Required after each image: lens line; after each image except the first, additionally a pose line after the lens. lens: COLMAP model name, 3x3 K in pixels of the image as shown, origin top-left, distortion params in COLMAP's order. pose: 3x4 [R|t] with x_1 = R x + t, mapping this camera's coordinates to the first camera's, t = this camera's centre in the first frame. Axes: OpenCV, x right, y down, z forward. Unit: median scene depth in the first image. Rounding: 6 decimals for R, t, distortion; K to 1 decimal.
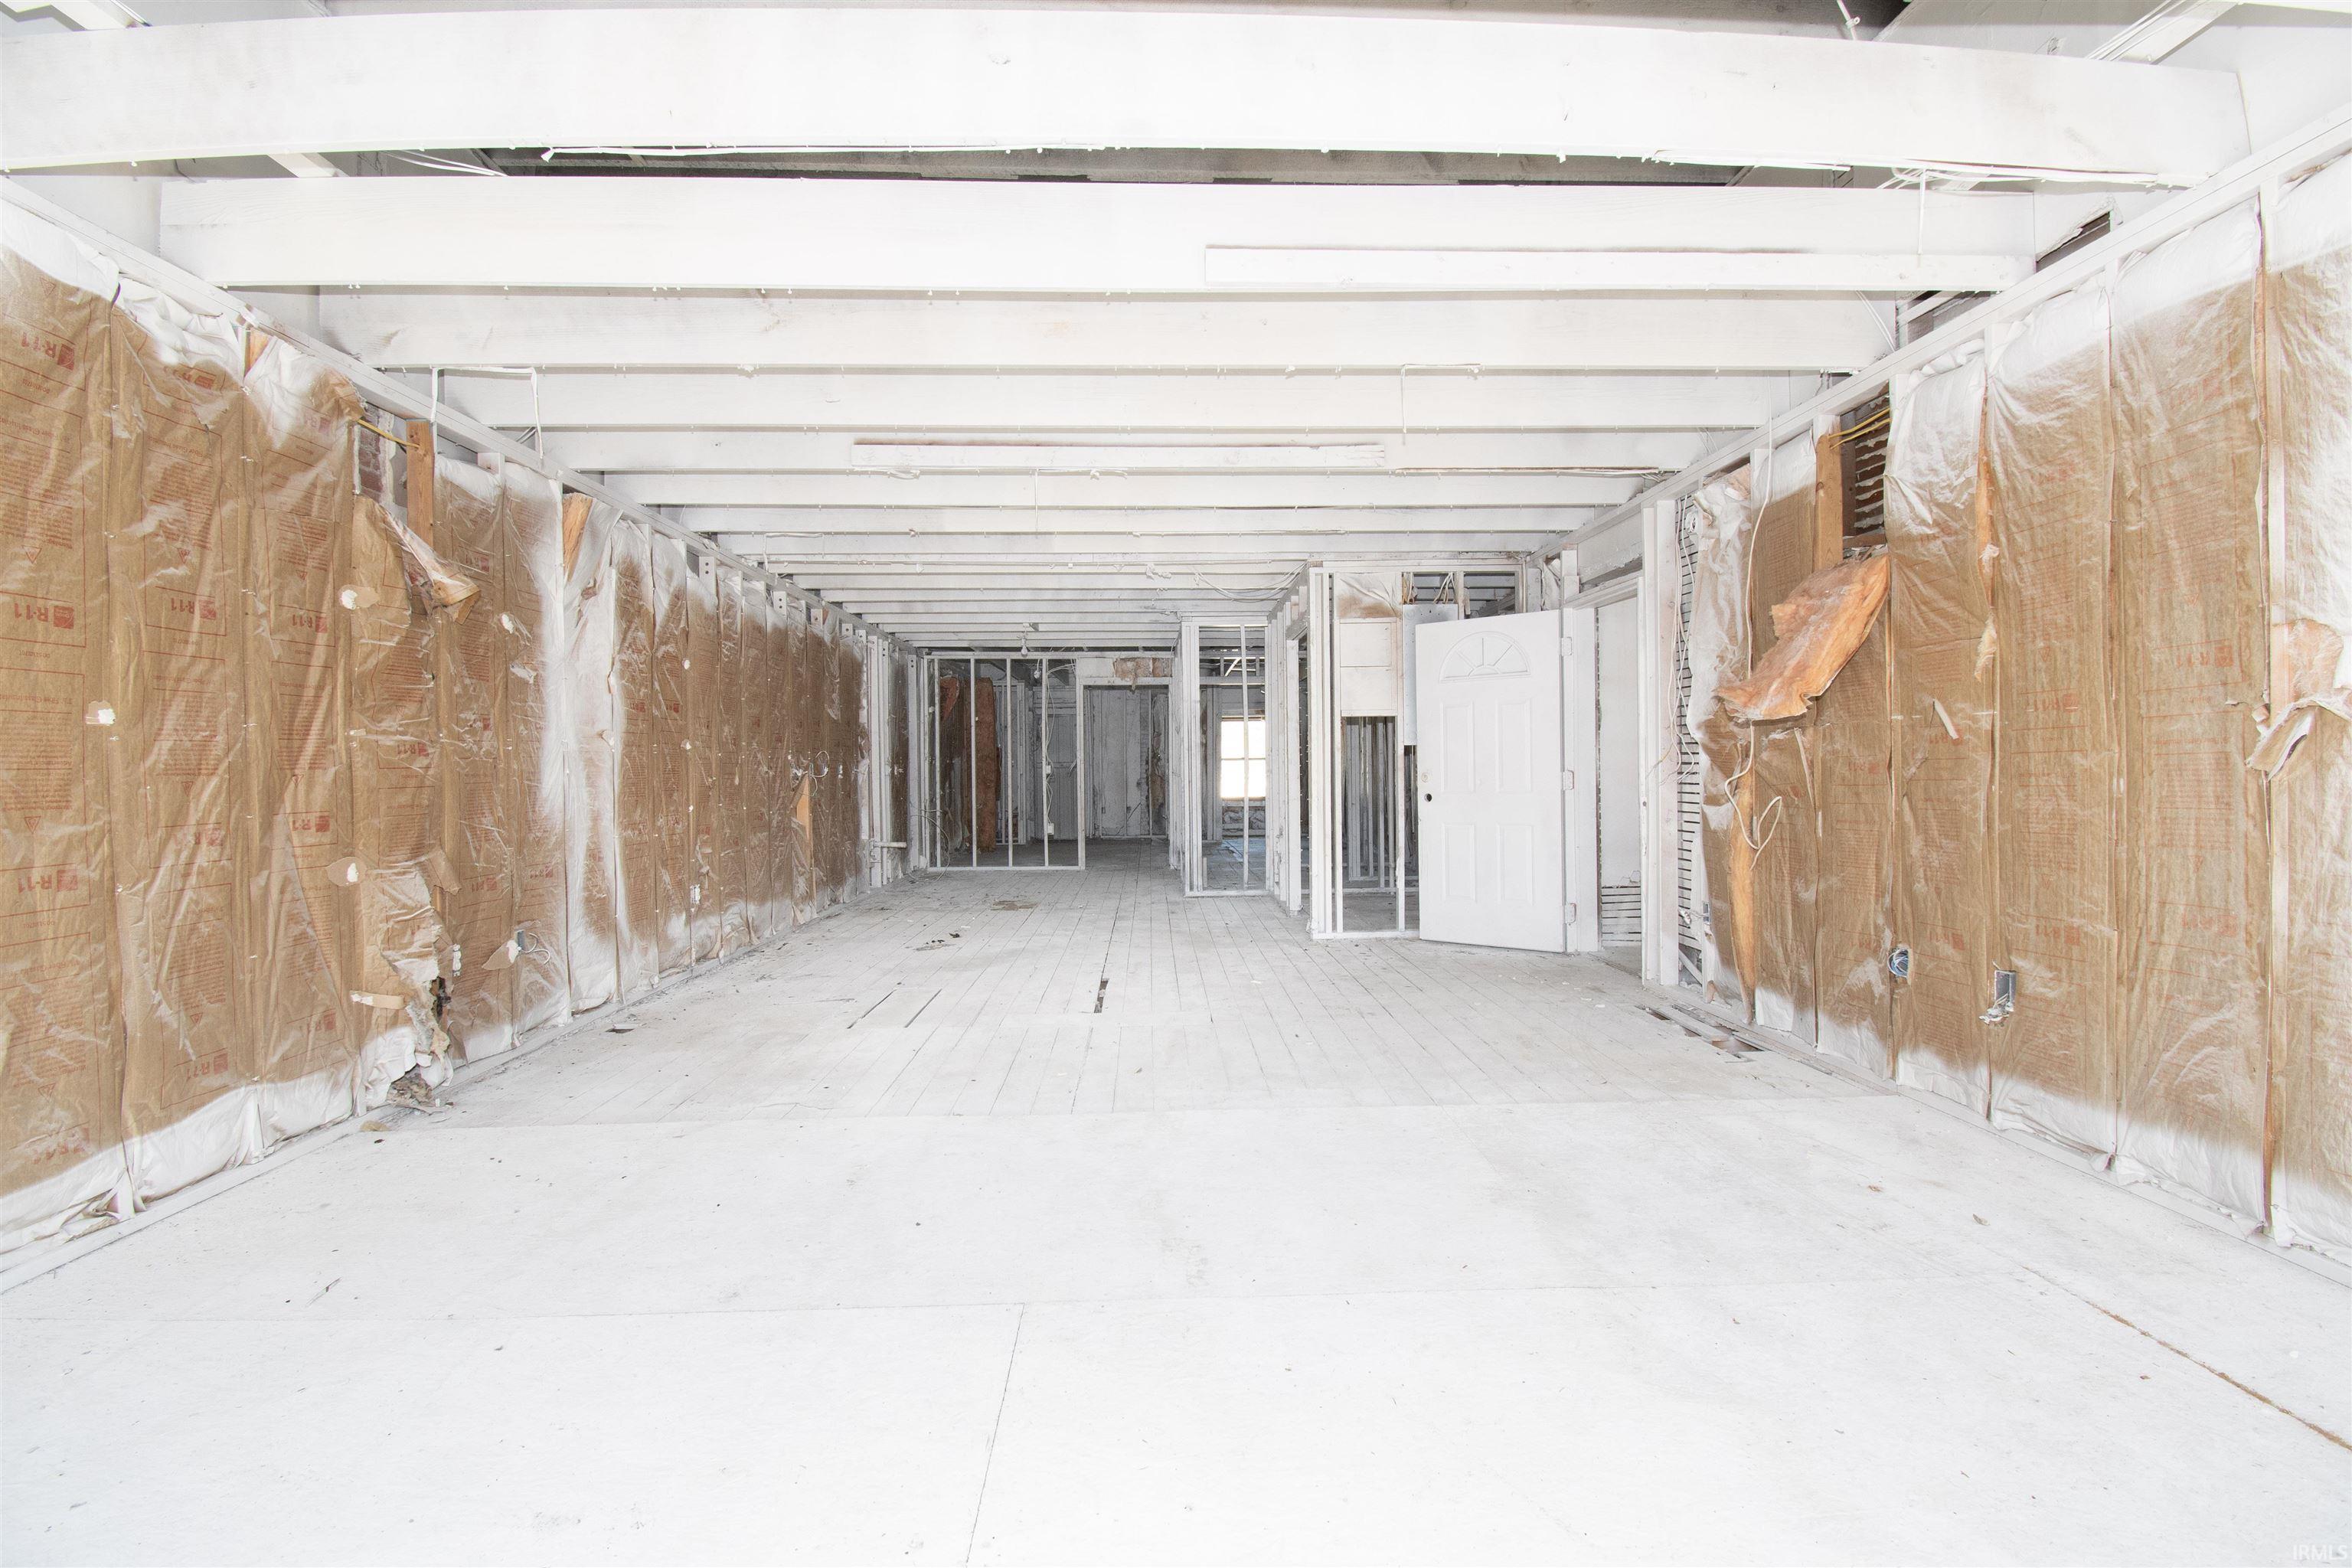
lens RADIAL K [[1055.9, 0, 1176.0], [0, 1055.9, 784.0], [0, 0, 1]] dist [0.018844, -0.025744]
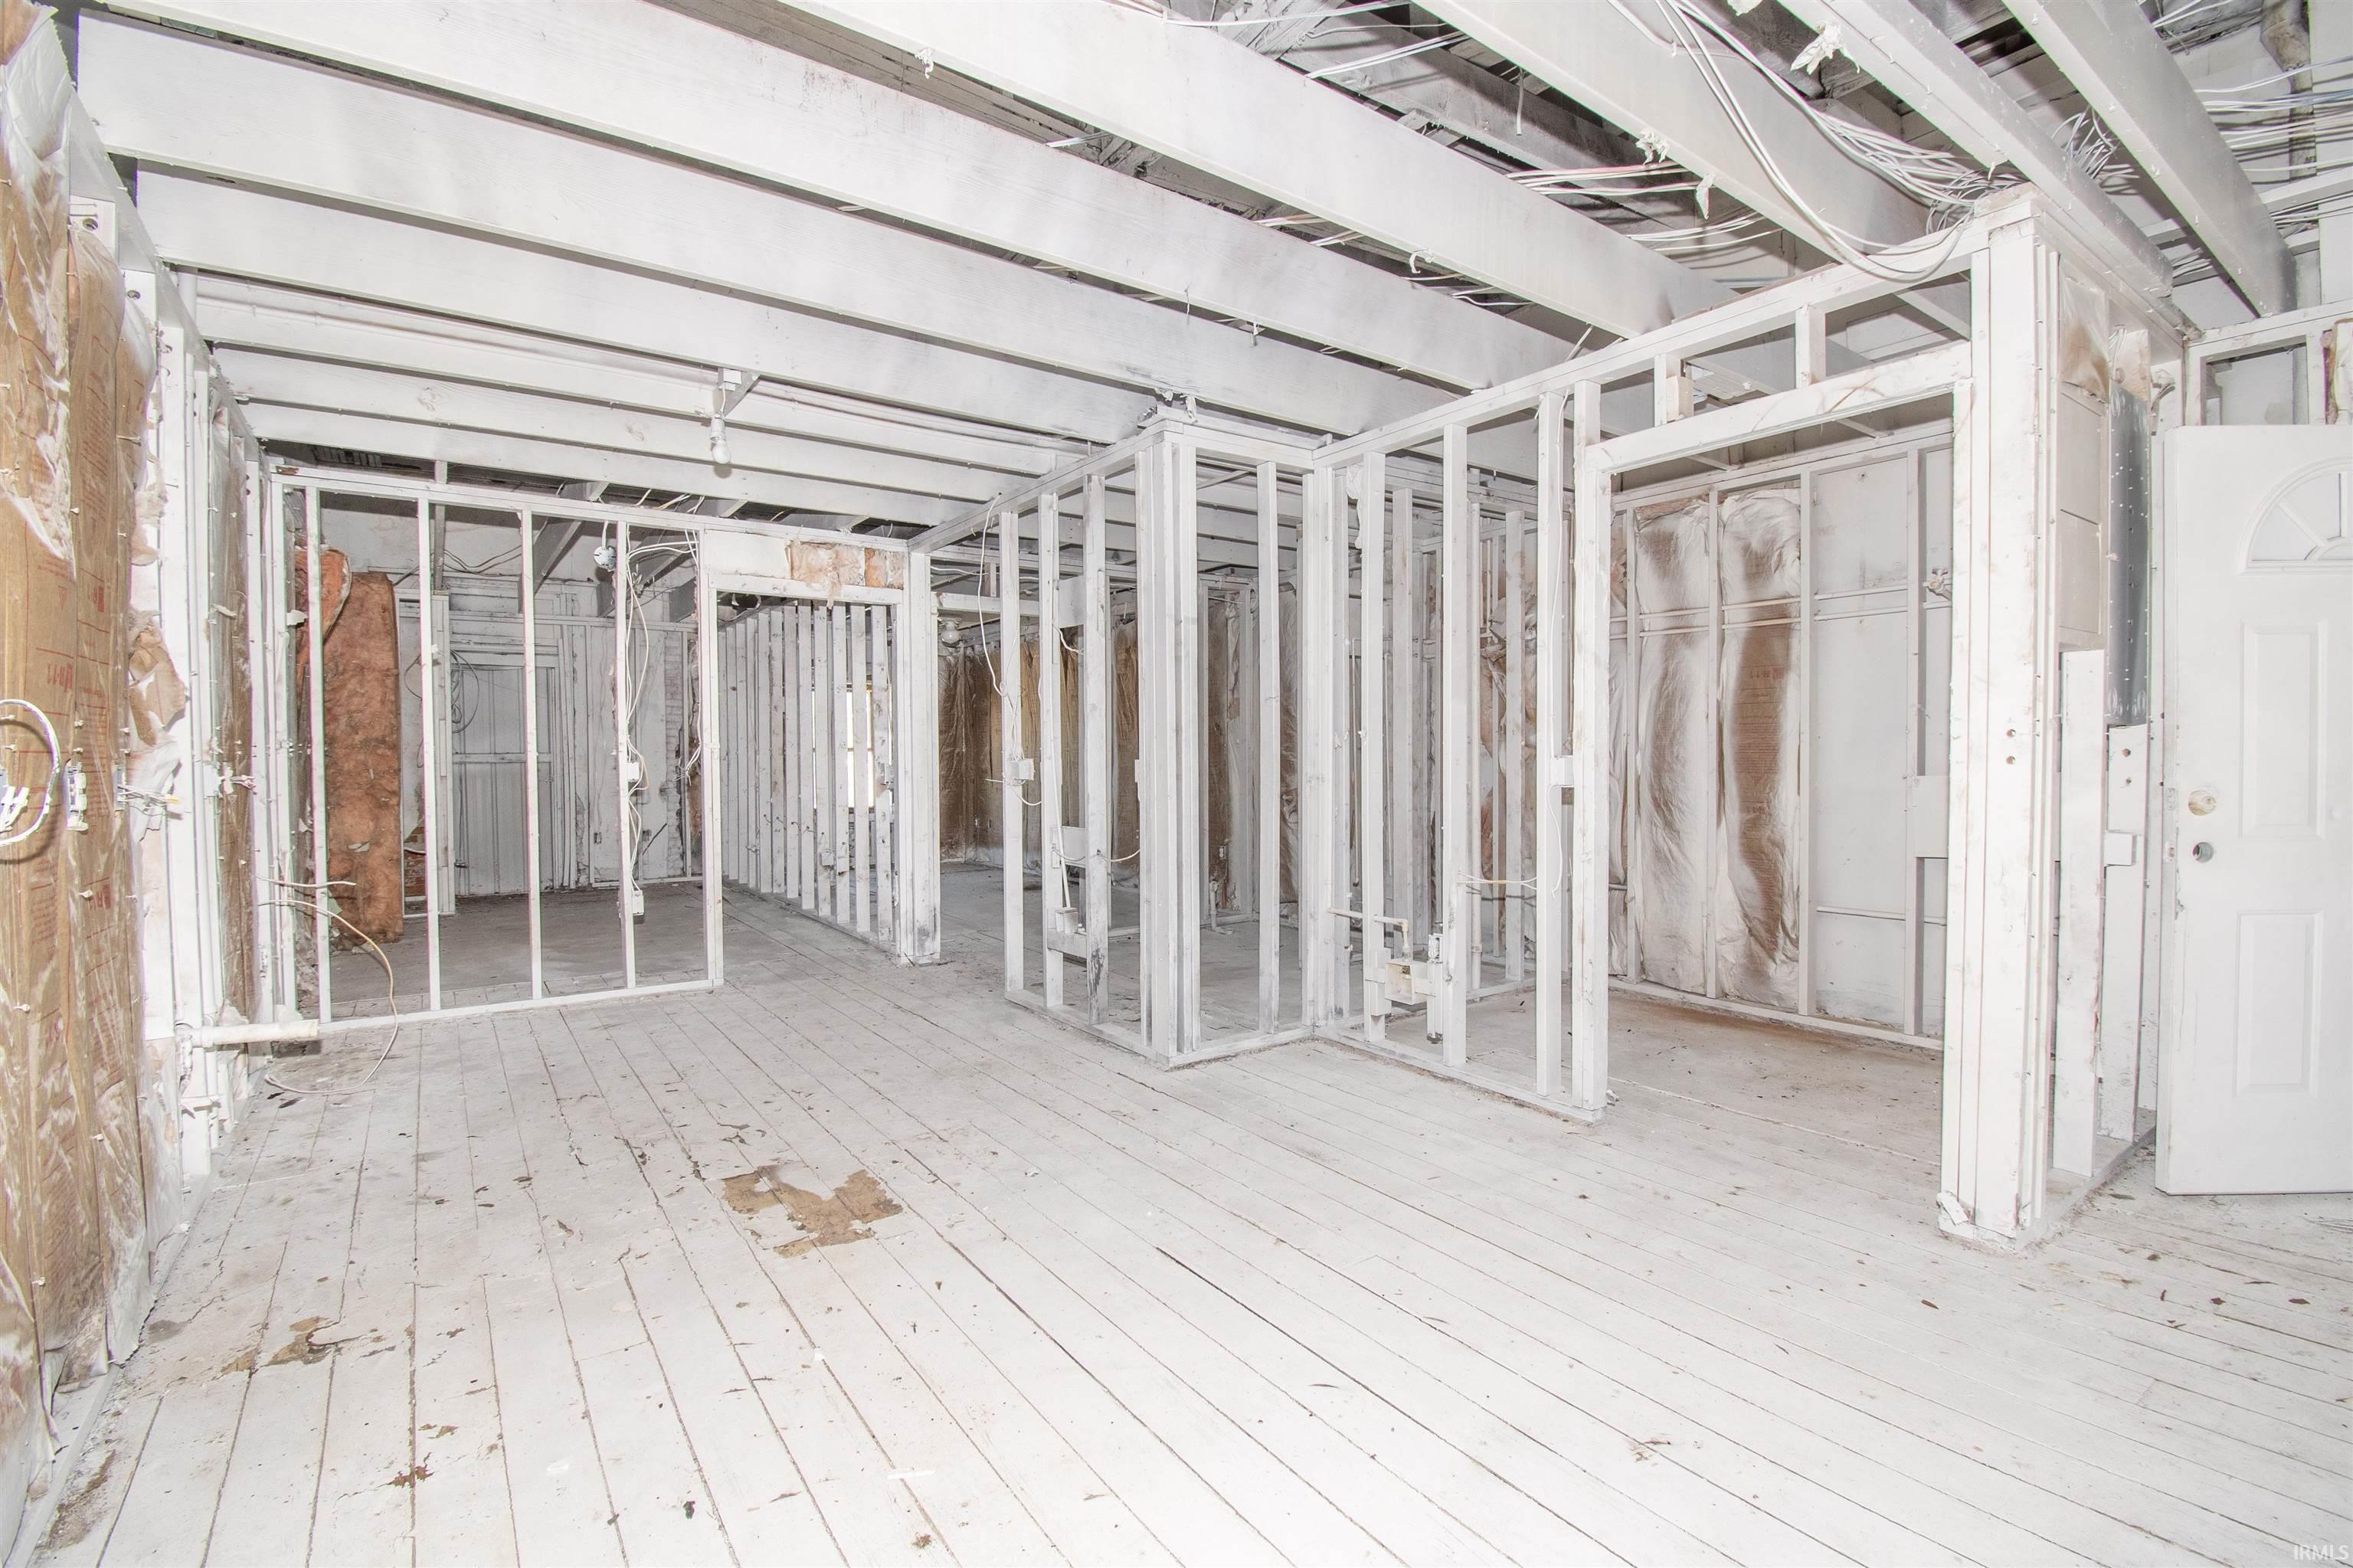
lens RADIAL K [[1069.4, 0, 1176.5], [0, 1069.4, 784.0], [0, 0, 1]] dist [0.000899, -0.000196]
pose [[0.827280, -0.009427, 0.561710, -0.524361], [0.006491, 0.999953, 0.007223, -0.030329], [-0.561752, -0.002329, 0.827303, 1.408204]]
